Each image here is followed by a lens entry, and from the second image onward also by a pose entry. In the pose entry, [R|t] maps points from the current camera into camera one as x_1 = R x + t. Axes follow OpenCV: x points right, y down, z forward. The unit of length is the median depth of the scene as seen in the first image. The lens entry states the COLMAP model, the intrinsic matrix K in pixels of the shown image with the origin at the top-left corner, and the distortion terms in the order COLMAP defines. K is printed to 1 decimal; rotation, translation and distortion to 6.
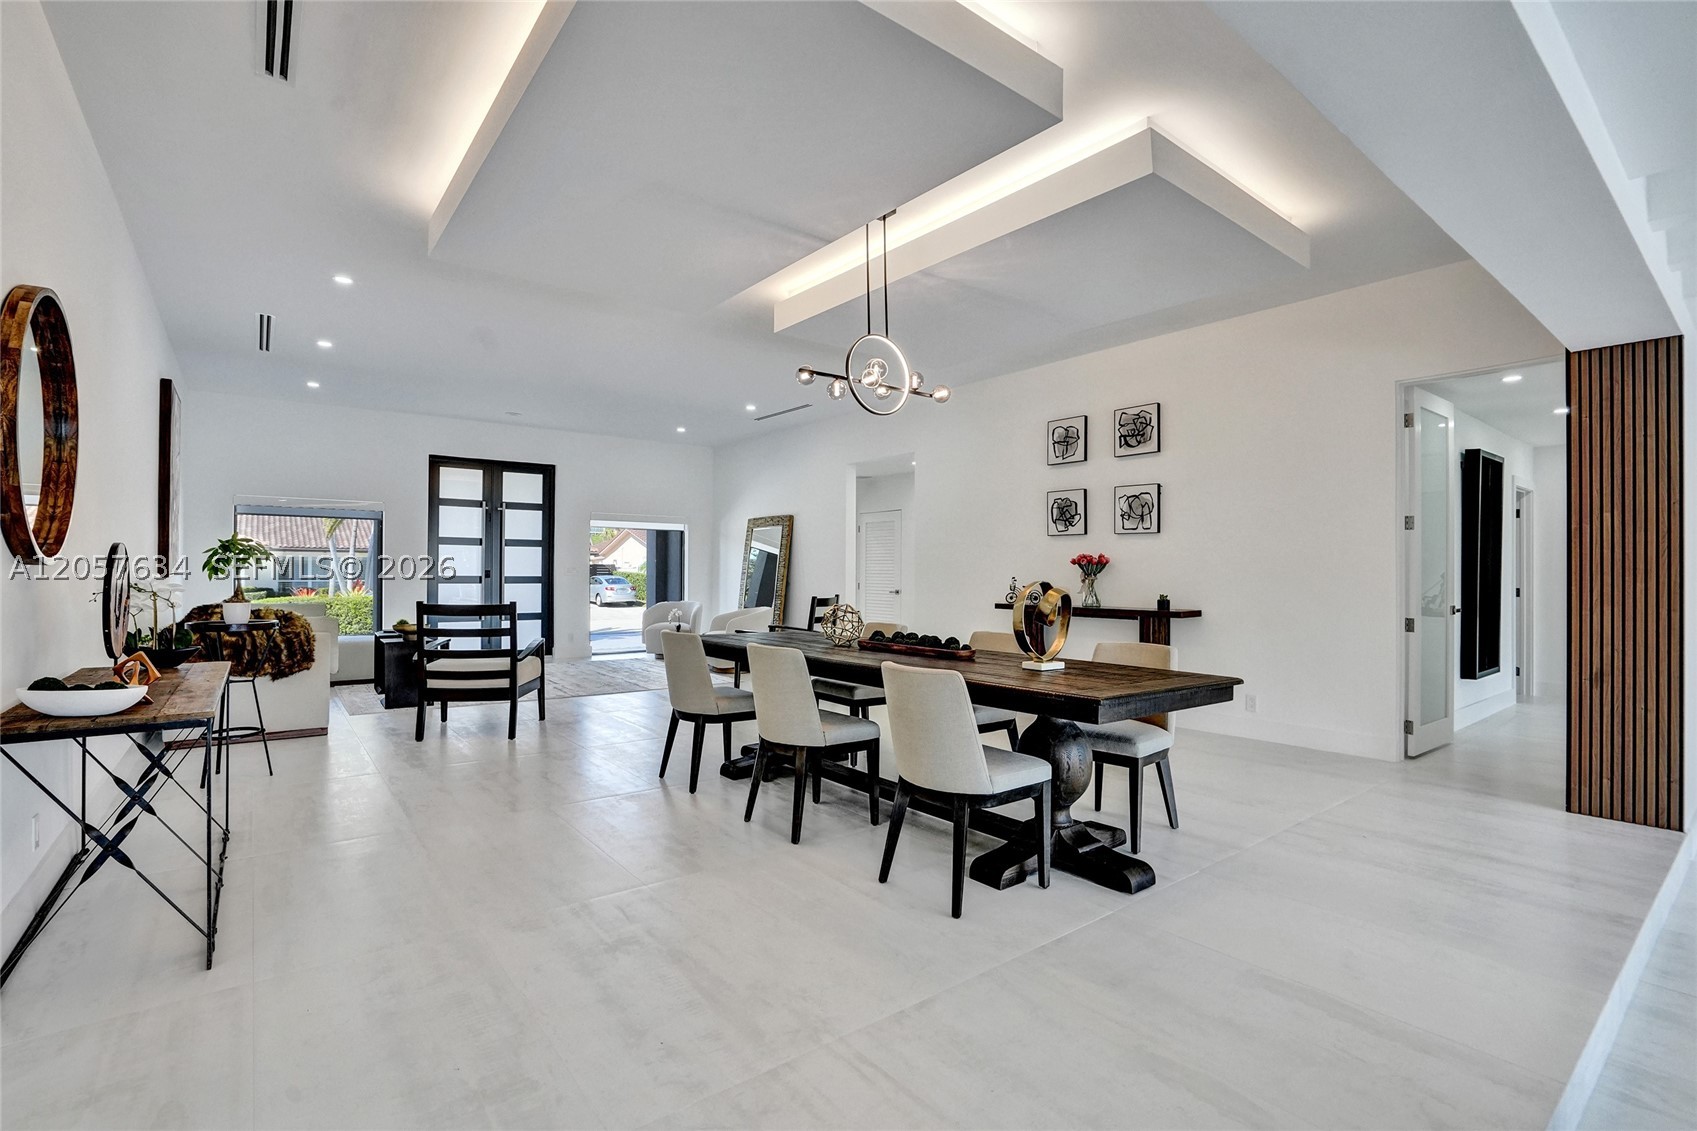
lens RADIAL K [[790.9, 0, 846.7], [0, 790.9, 566.3], [0, 0, 1]] dist [-0.032864, 0.009593]
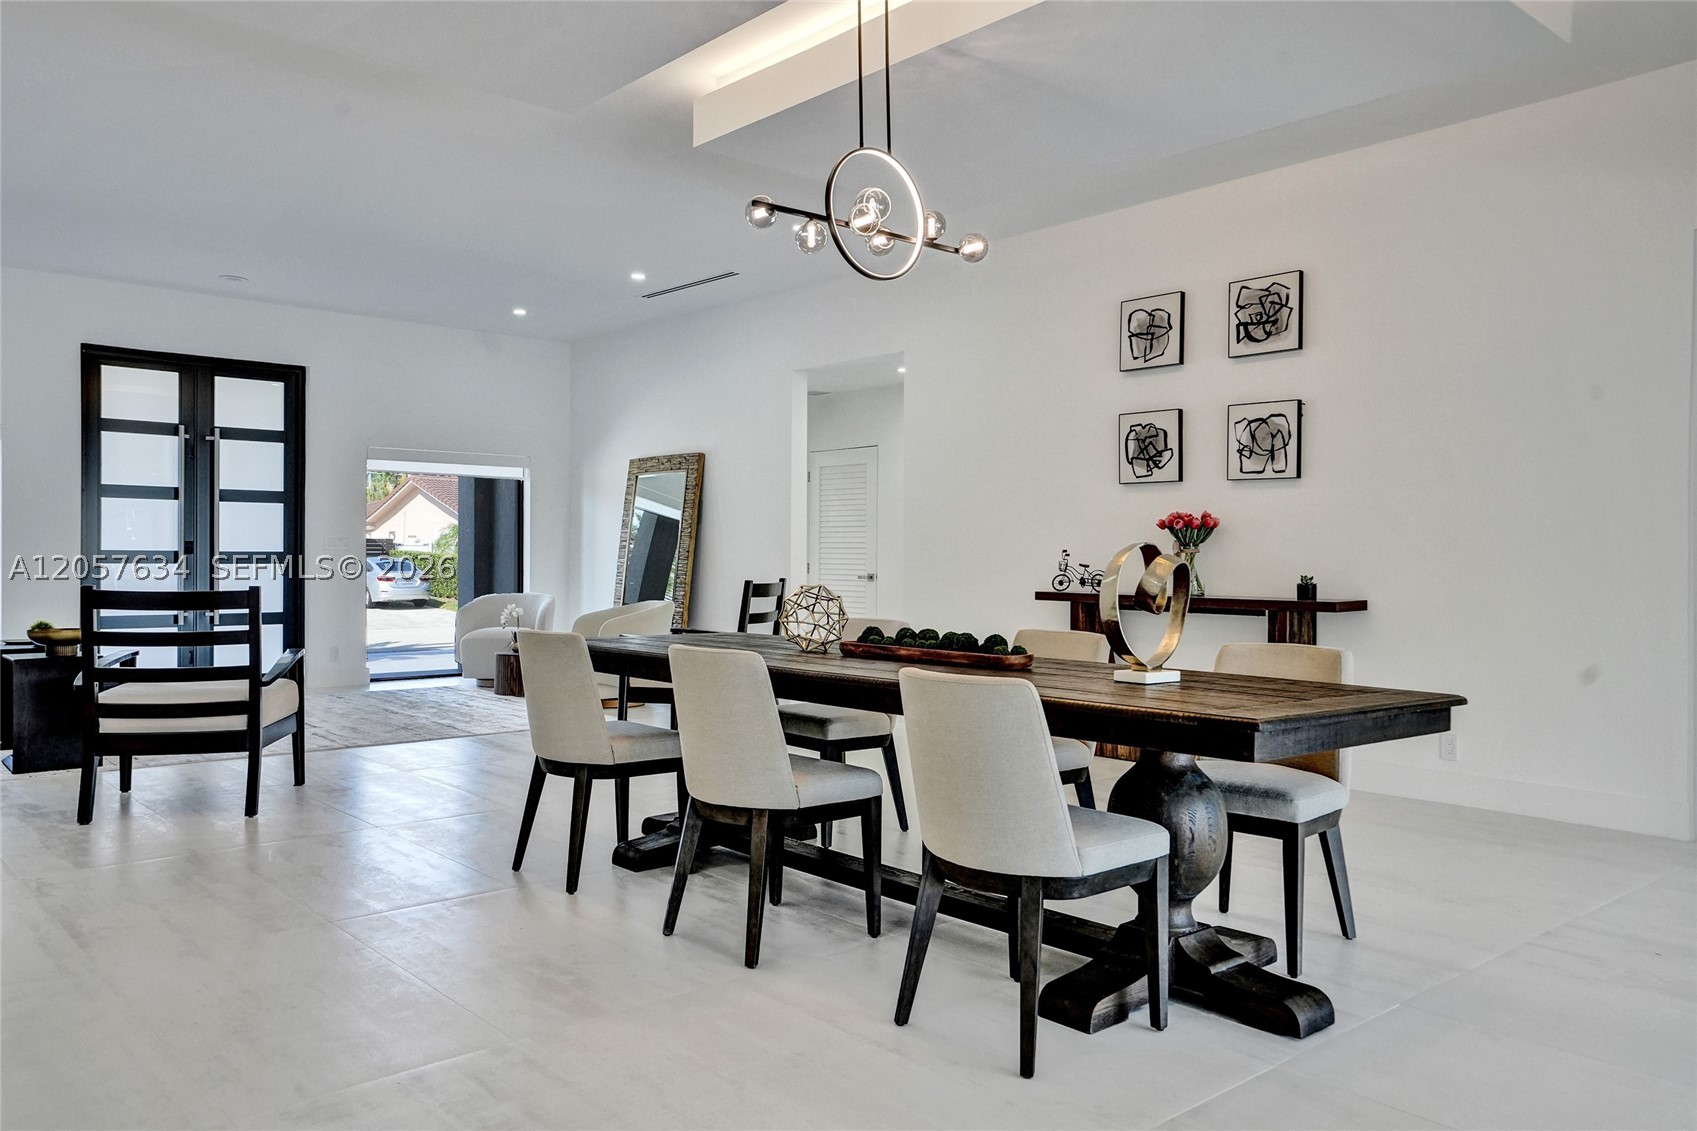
lens RADIAL K [[1264.8, 0, 844.0], [0, 1264.8, 556.4], [0, 0, 1]] dist [0.048237, 0.005929]
pose [[0.998296, -0.000462, 0.058358, -0.032965], [-0.000110, 0.999952, 0.009794, 0.012758], [-0.058359, -0.009784, 0.998248, 0.001780]]
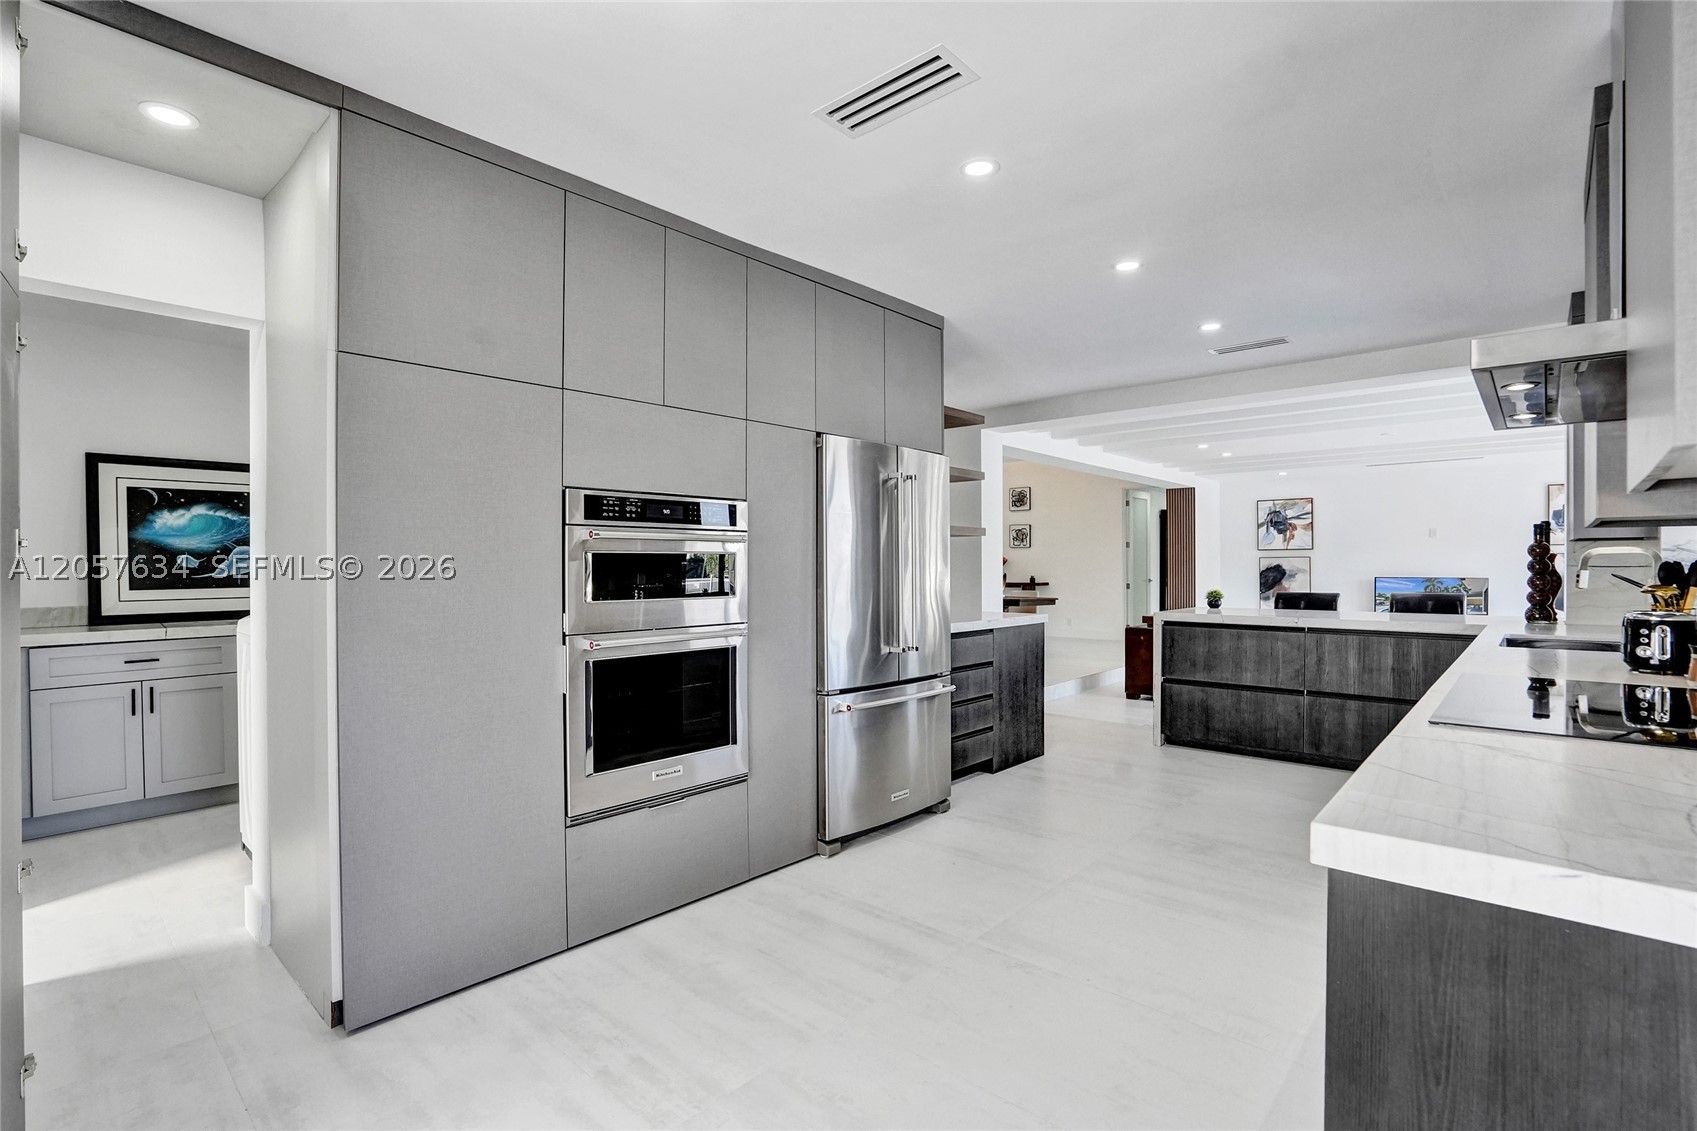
lens RADIAL K [[790.9, 0, 844.6], [0, 790.9, 567.0], [0, 0, 1]] dist [-0.032864, 0.009593]
pose [[0.986994, -0.004843, 0.160683, -0.560416], [0.003895, 0.999973, 0.006217, -0.003861], [-0.160708, -0.005510, 0.986987, -1.304805]]
